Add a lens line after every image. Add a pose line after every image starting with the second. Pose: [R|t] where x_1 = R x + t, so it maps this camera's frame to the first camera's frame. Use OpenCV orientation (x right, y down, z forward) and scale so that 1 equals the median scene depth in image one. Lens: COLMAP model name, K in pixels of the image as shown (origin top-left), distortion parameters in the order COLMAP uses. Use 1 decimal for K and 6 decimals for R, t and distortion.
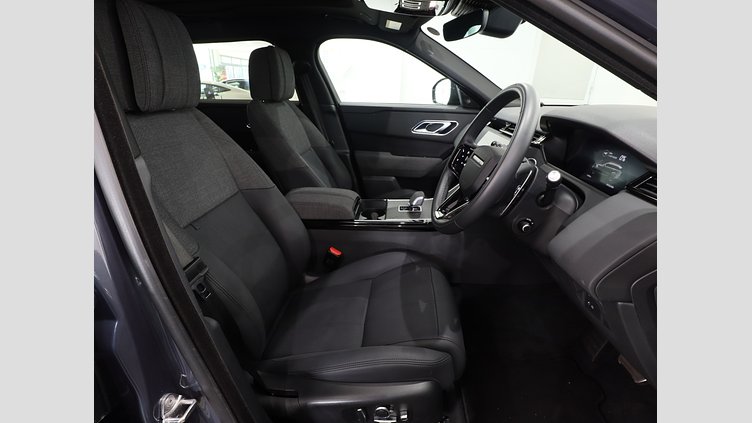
lens RADIAL K [[320.5, 0, 376.0], [0, 320.5, 211.5], [0, 0, 1]] dist [-0.000612, -0.000012]
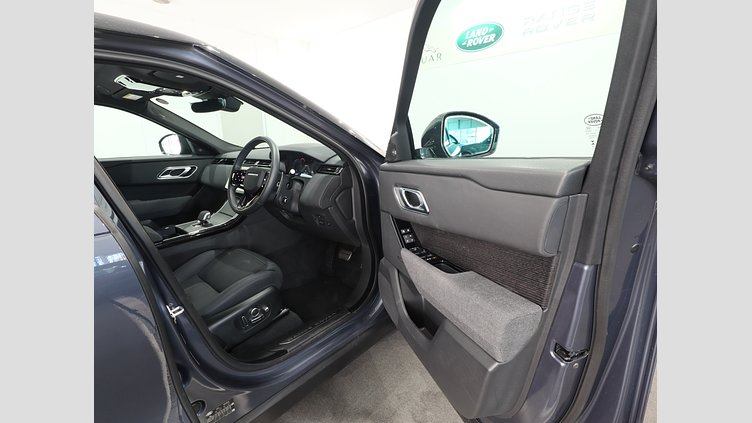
lens RADIAL K [[320.5, 0, 376.0], [0, 320.5, 211.5], [0, 0, 1]] dist [-0.000612, -0.000012]
pose [[0.609562, -0.219052, 0.761873, -0.332249], [0.326092, 0.945275, 0.010882, 0.120065], [-0.722563, 0.241807, 0.647635, -0.327186]]
